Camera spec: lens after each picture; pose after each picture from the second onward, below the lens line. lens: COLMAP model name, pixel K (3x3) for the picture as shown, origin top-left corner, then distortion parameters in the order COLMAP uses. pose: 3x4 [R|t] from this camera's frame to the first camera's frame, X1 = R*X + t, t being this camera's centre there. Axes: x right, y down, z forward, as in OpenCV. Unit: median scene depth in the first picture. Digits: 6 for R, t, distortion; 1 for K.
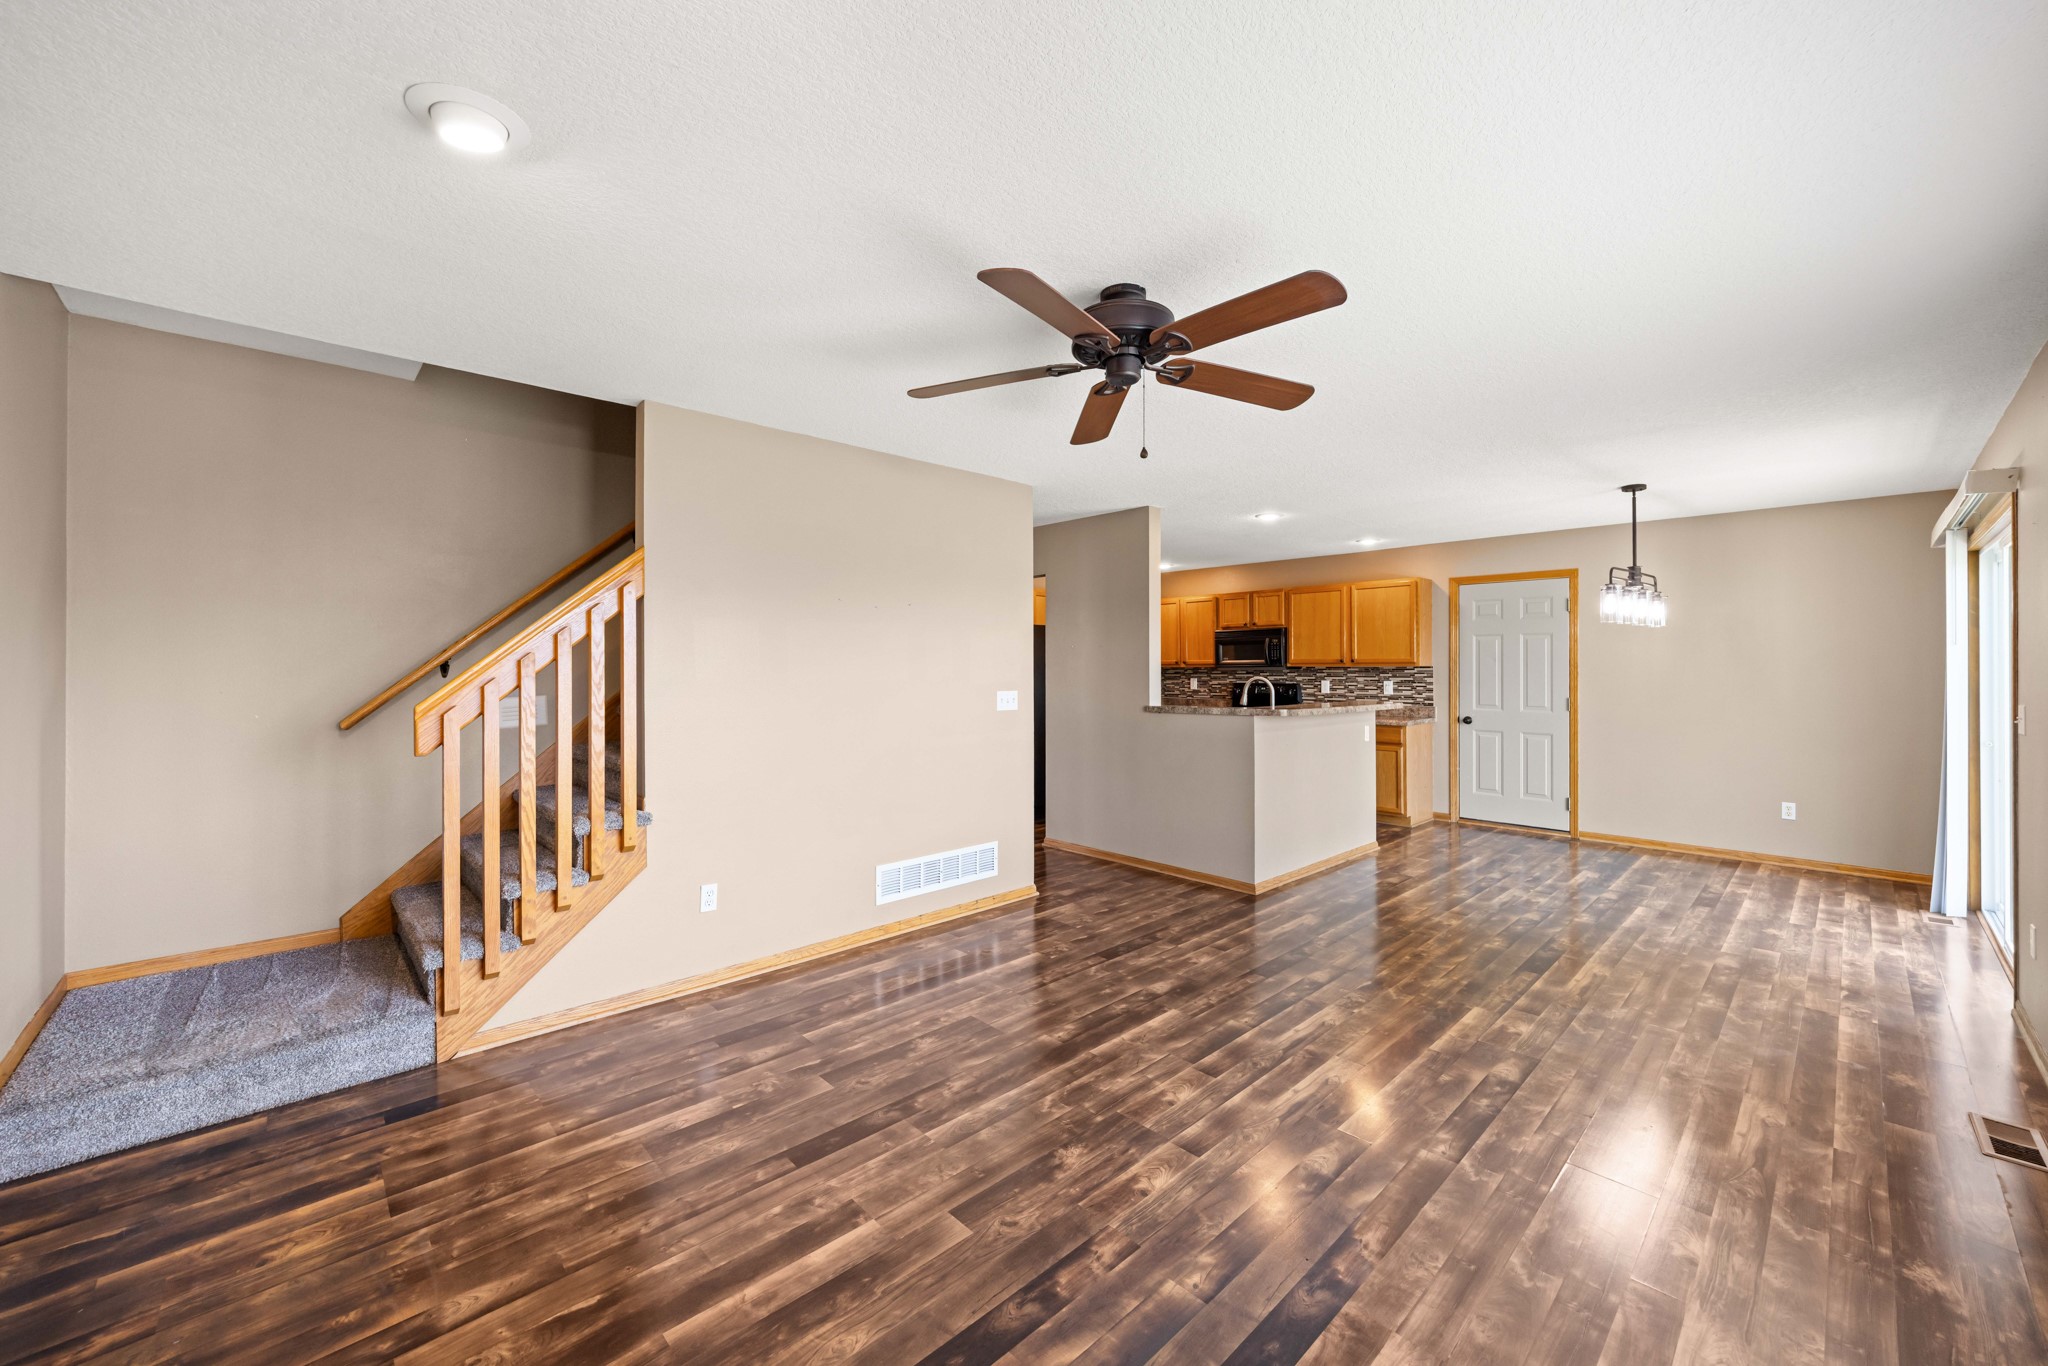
lens RADIAL K [[787.7, 0, 1016.9], [0, 787.7, 670.2], [0, 0, 1]] dist [-0.001540, -0.000309]
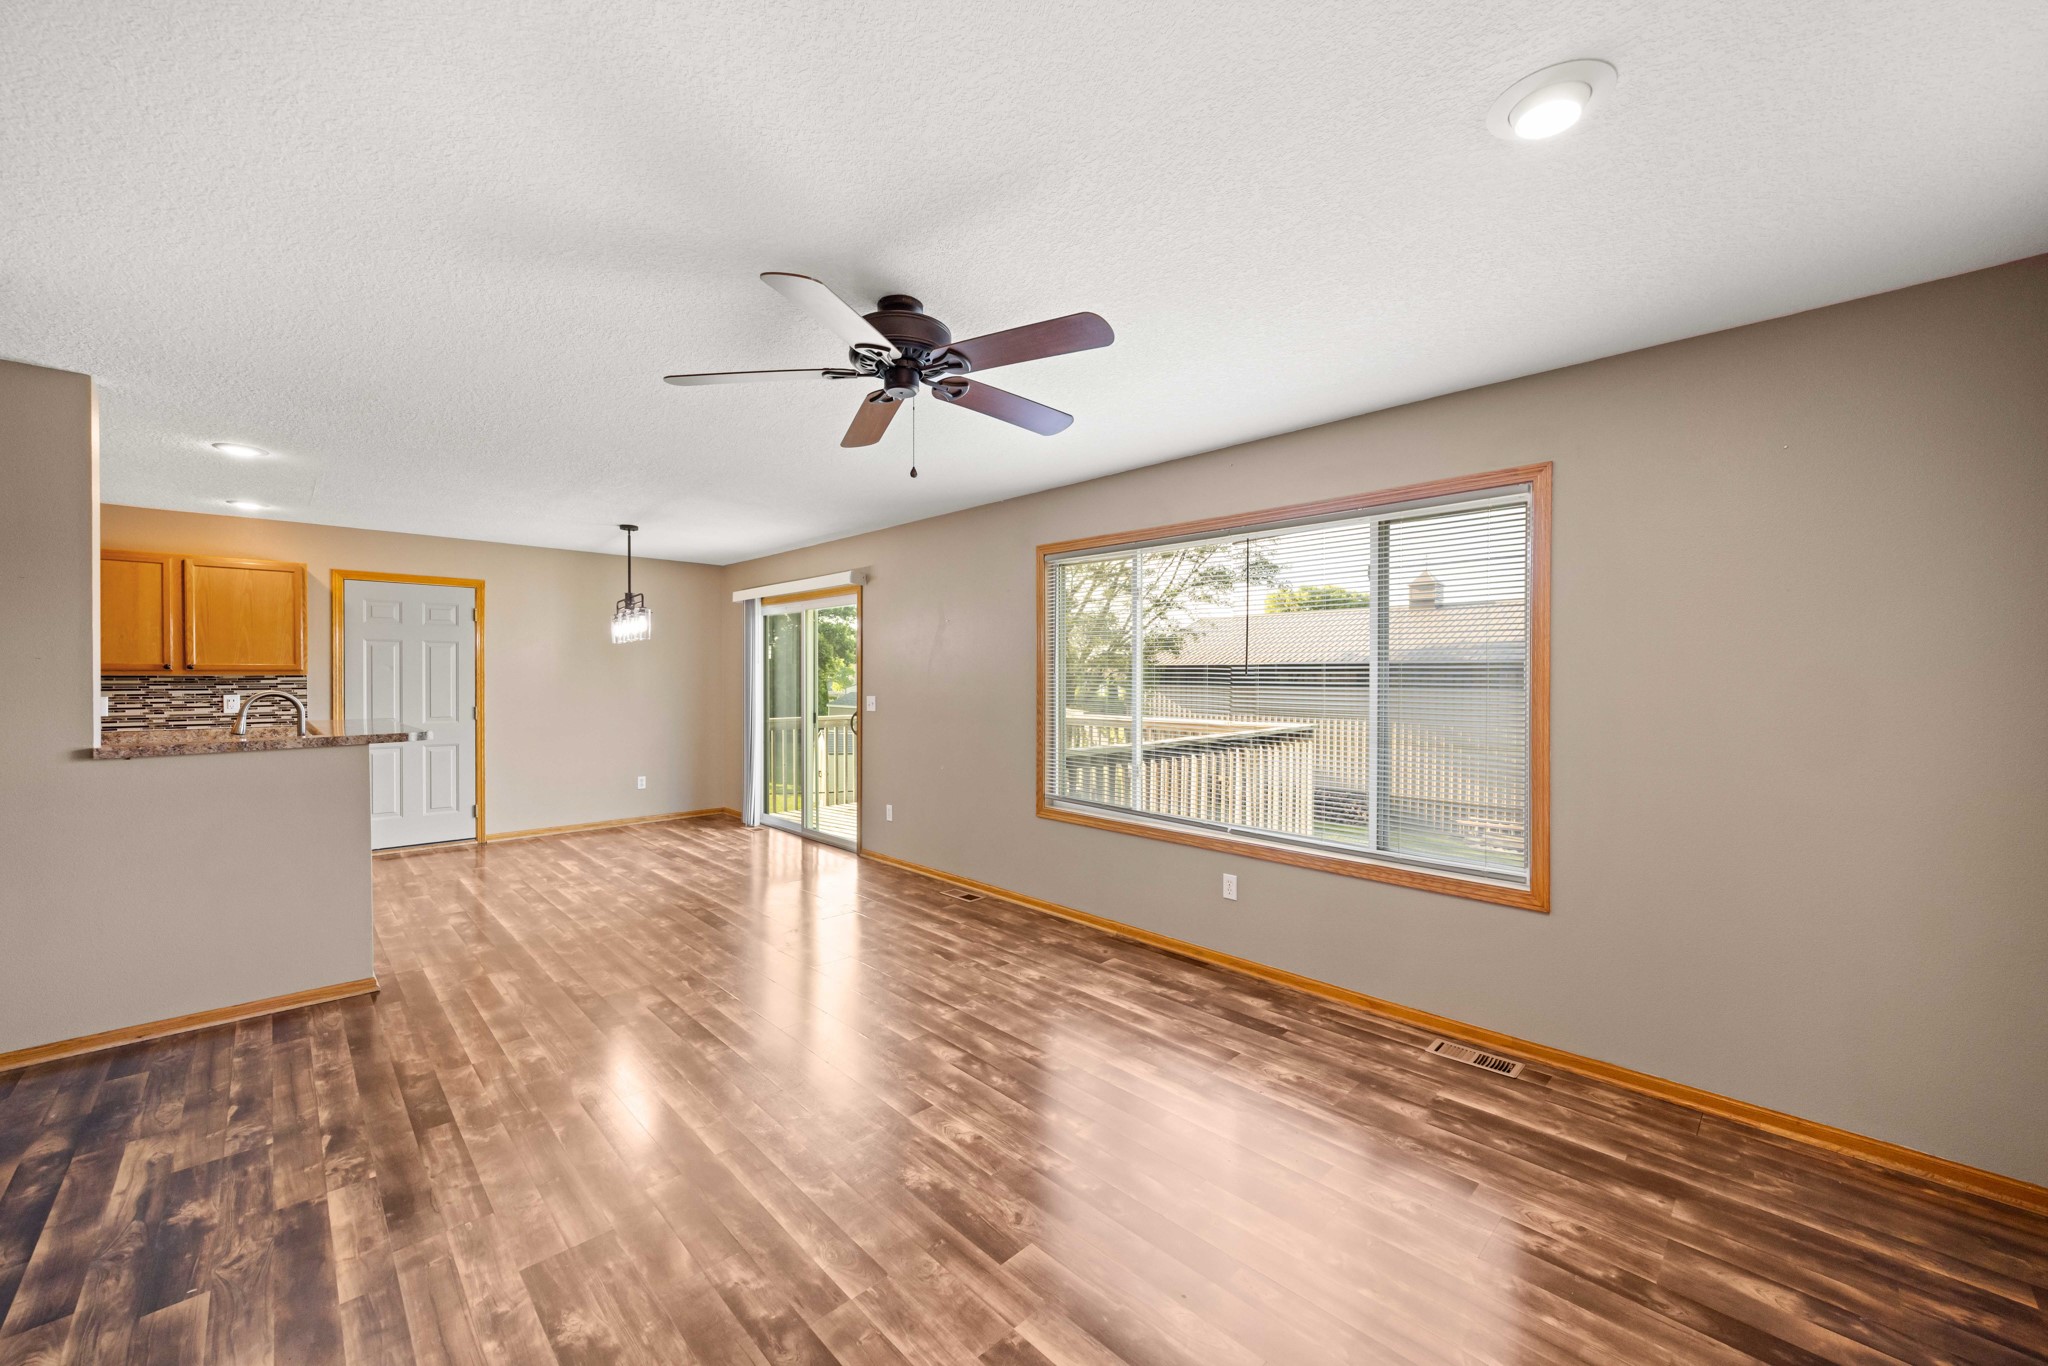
lens RADIAL K [[787.7, 0, 1016.5], [0, 787.7, 680.4], [0, 0, 1]] dist [-0.001540, -0.000309]
pose [[-0.017478, -0.005733, 0.999831, -0.481590], [0.004328, 0.999974, 0.005810, -0.001777], [-0.999838, 0.004429, -0.017453, 0.475162]]
